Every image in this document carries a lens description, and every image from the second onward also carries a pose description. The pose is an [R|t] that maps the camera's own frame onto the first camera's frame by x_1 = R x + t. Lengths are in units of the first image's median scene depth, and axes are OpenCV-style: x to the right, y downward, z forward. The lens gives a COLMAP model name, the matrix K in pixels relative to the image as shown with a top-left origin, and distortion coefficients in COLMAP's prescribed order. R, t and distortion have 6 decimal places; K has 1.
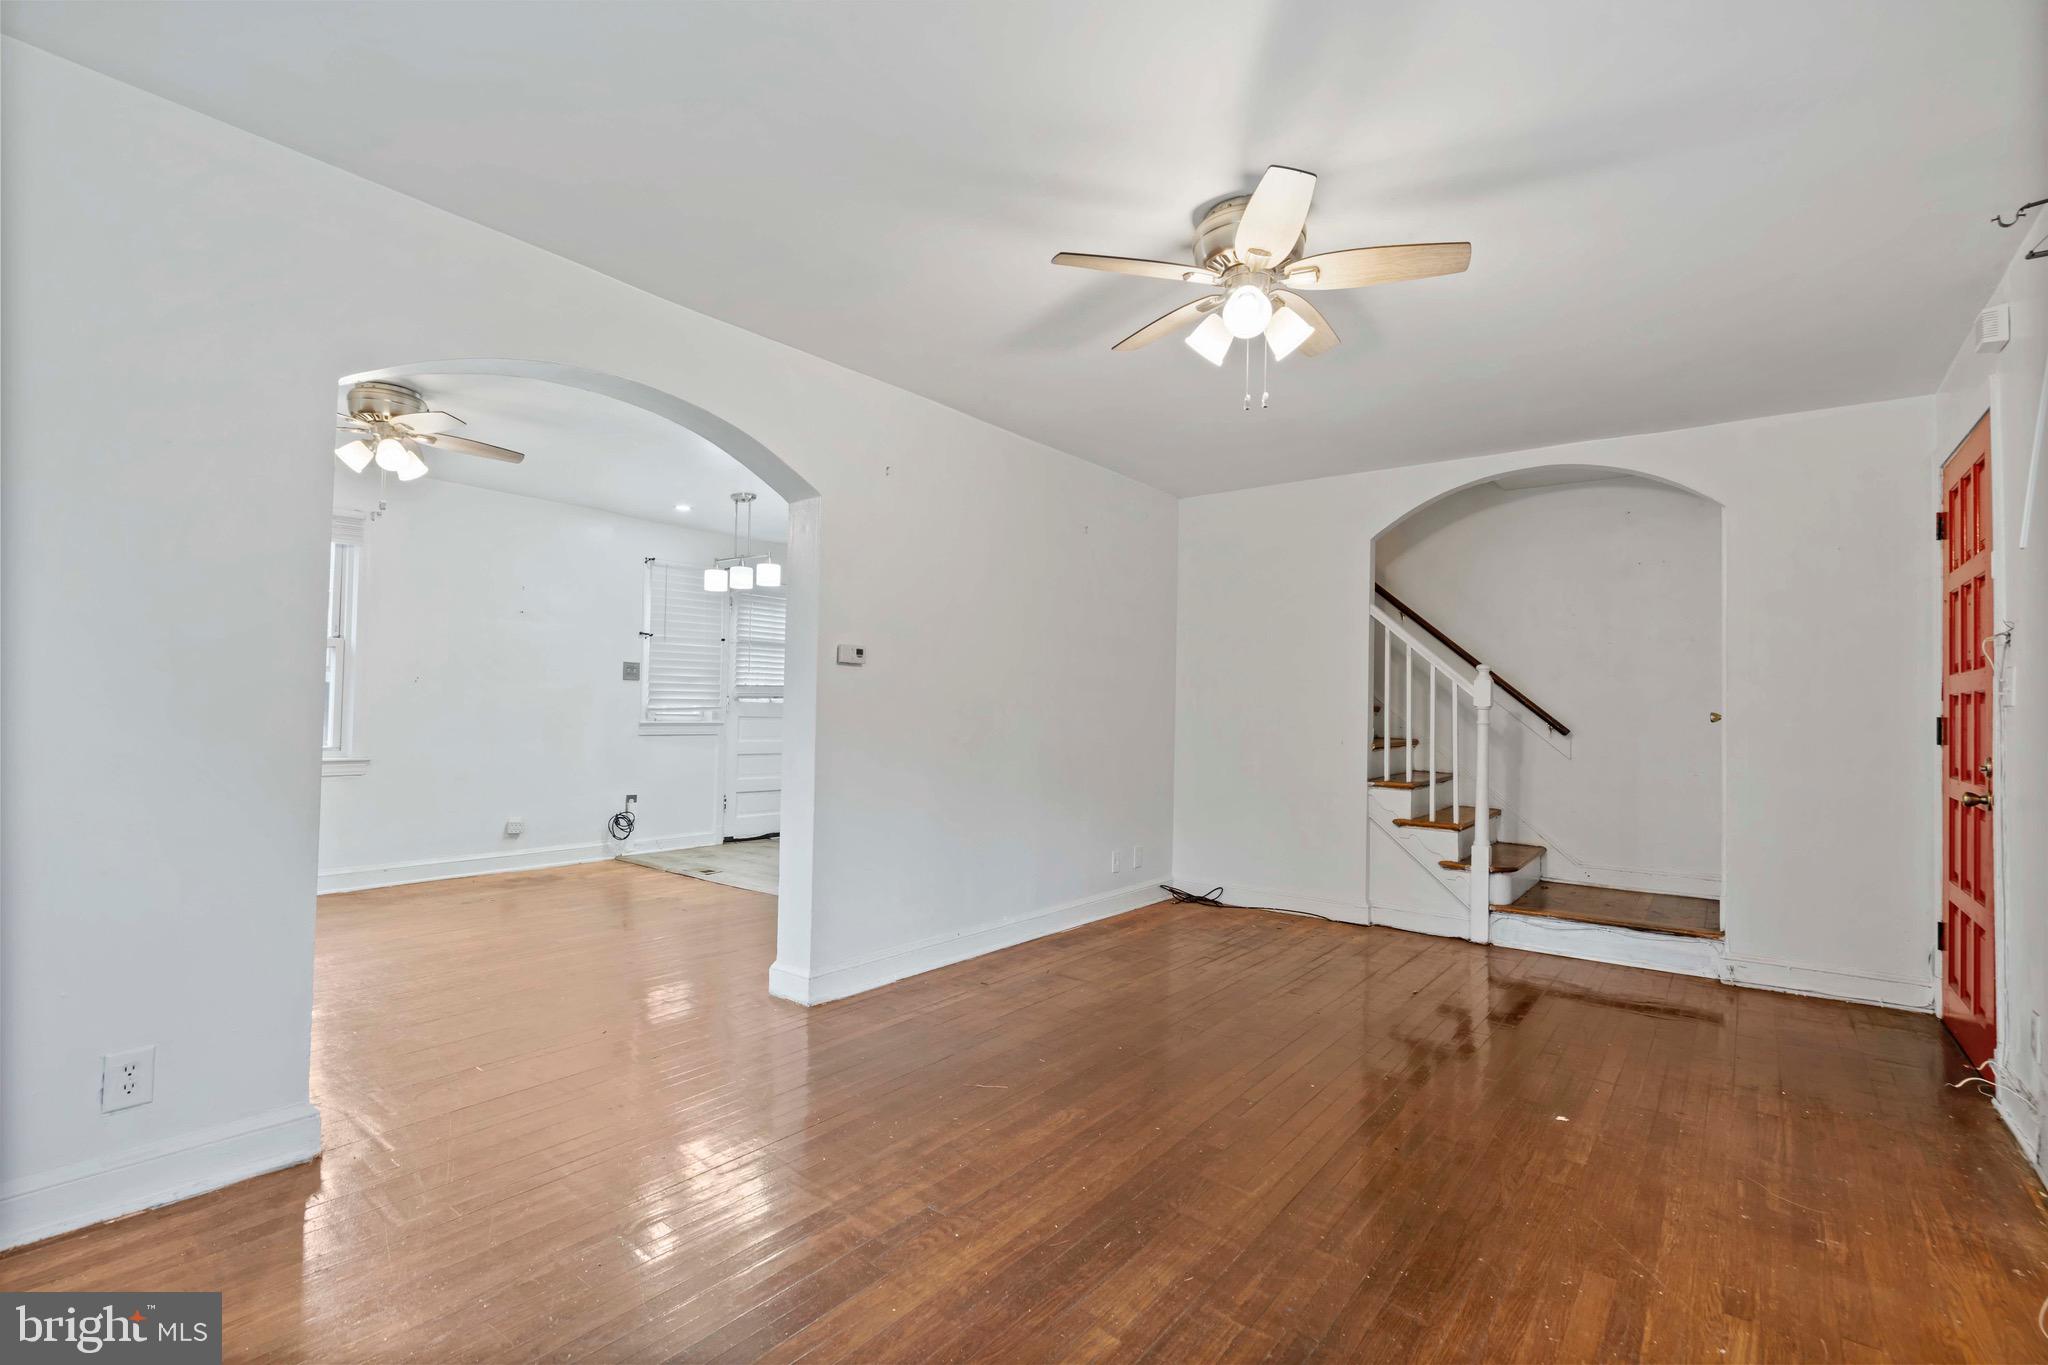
lens RADIAL K [[941.0, 0, 1032.9], [0, 941.0, 678.2], [0, 0, 1]] dist [-0.008772, 0.004889]
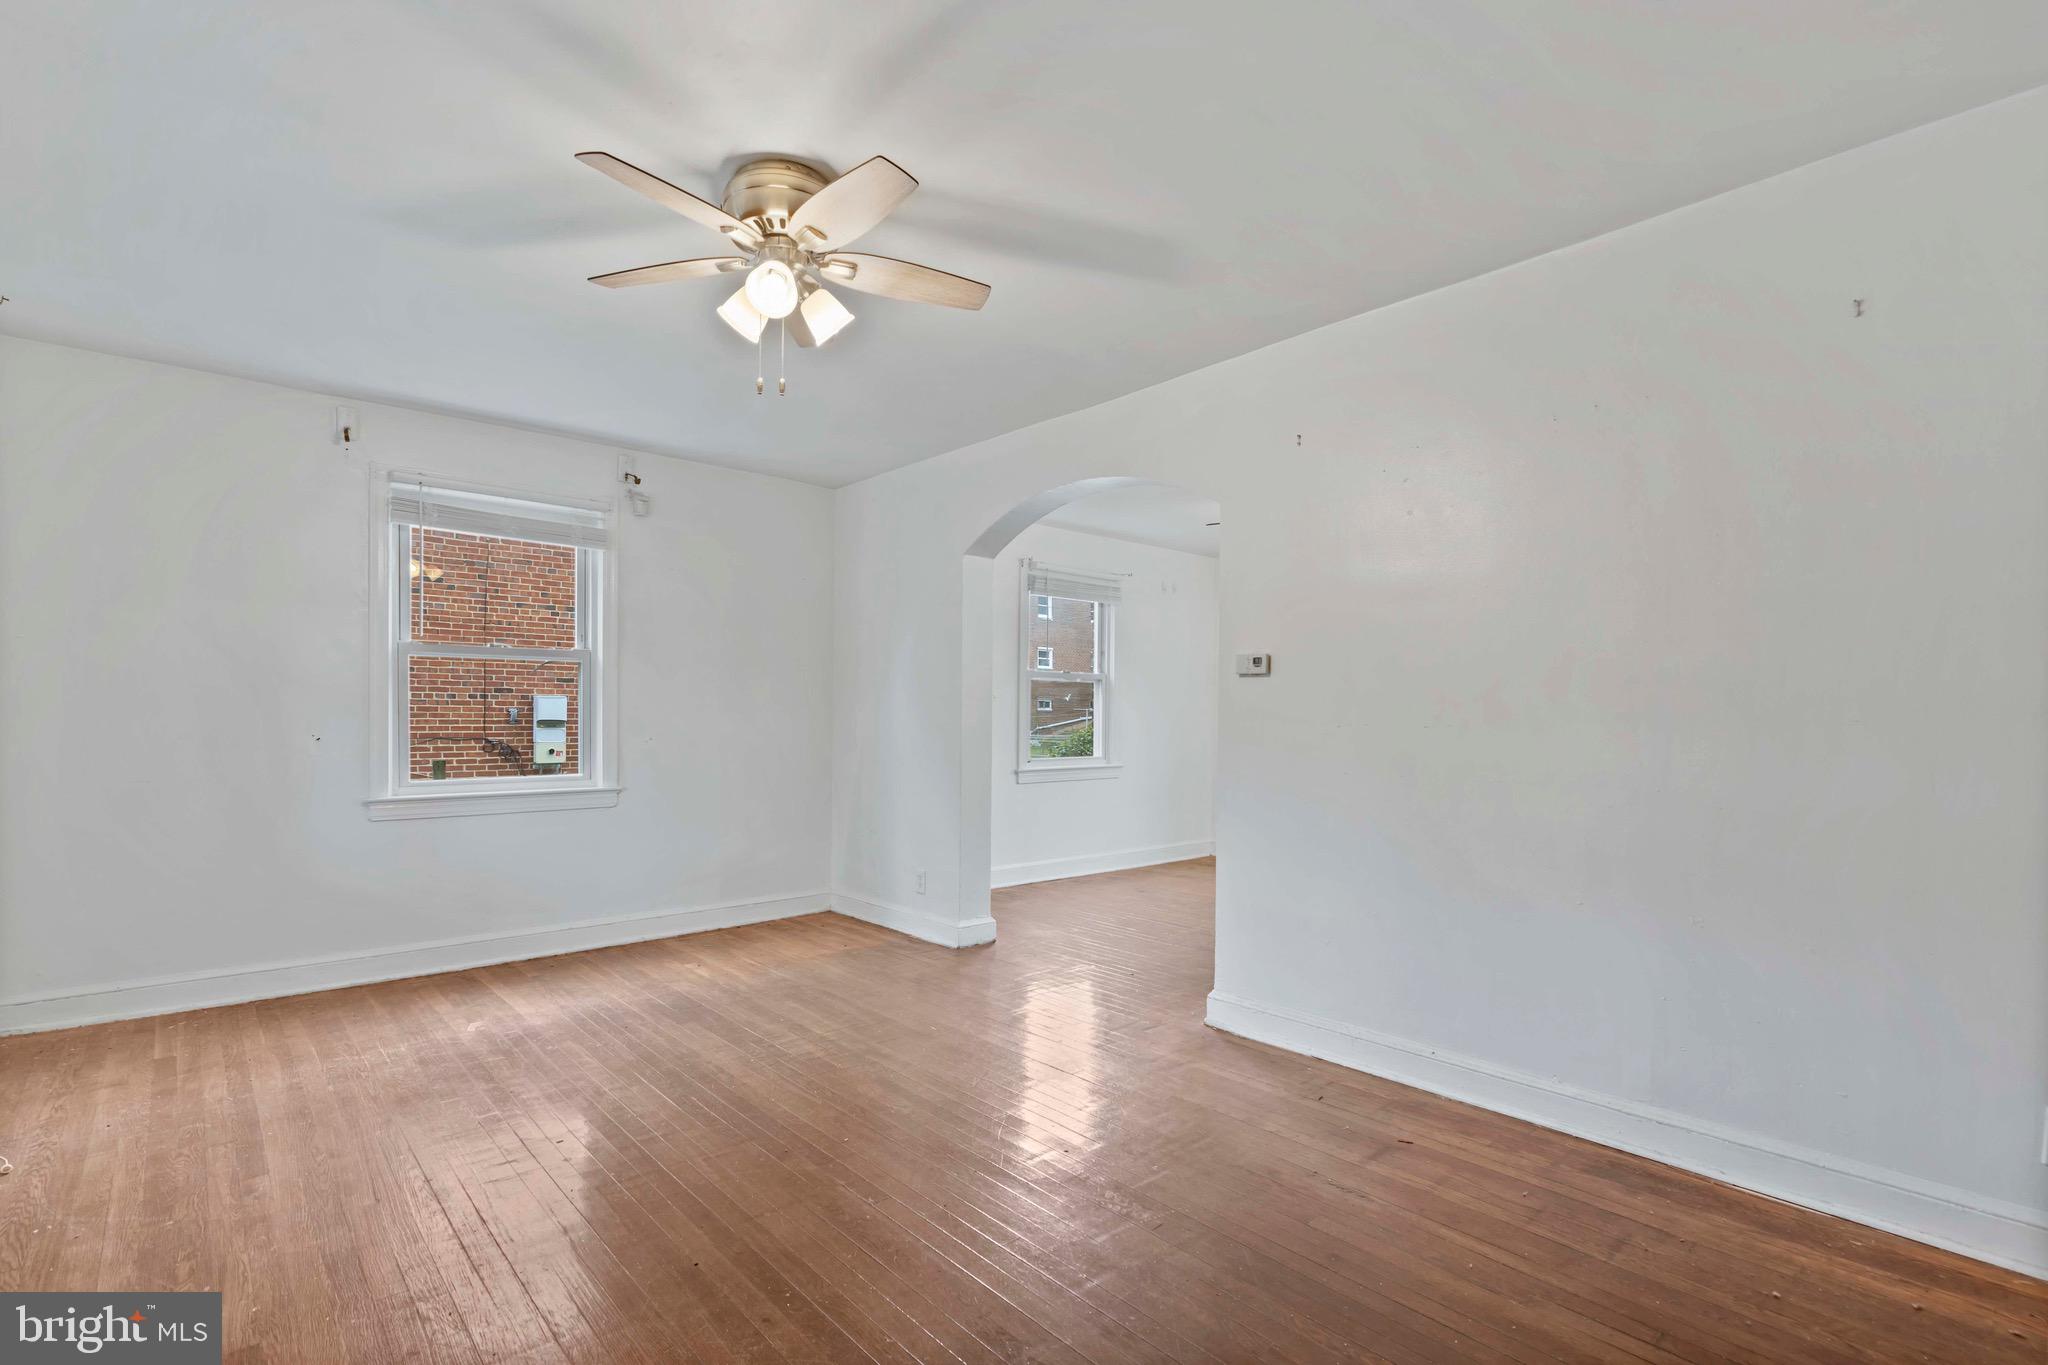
lens RADIAL K [[941.0, 0, 1013.6], [0, 941.0, 728.8], [0, 0, 1]] dist [-0.008772, 0.004889]
pose [[-0.193941, -0.007545, -0.980984, 0.574636], [0.022223, 0.999680, -0.012082, 0.032828], [0.980761, -0.024143, -0.193711, 0.735889]]
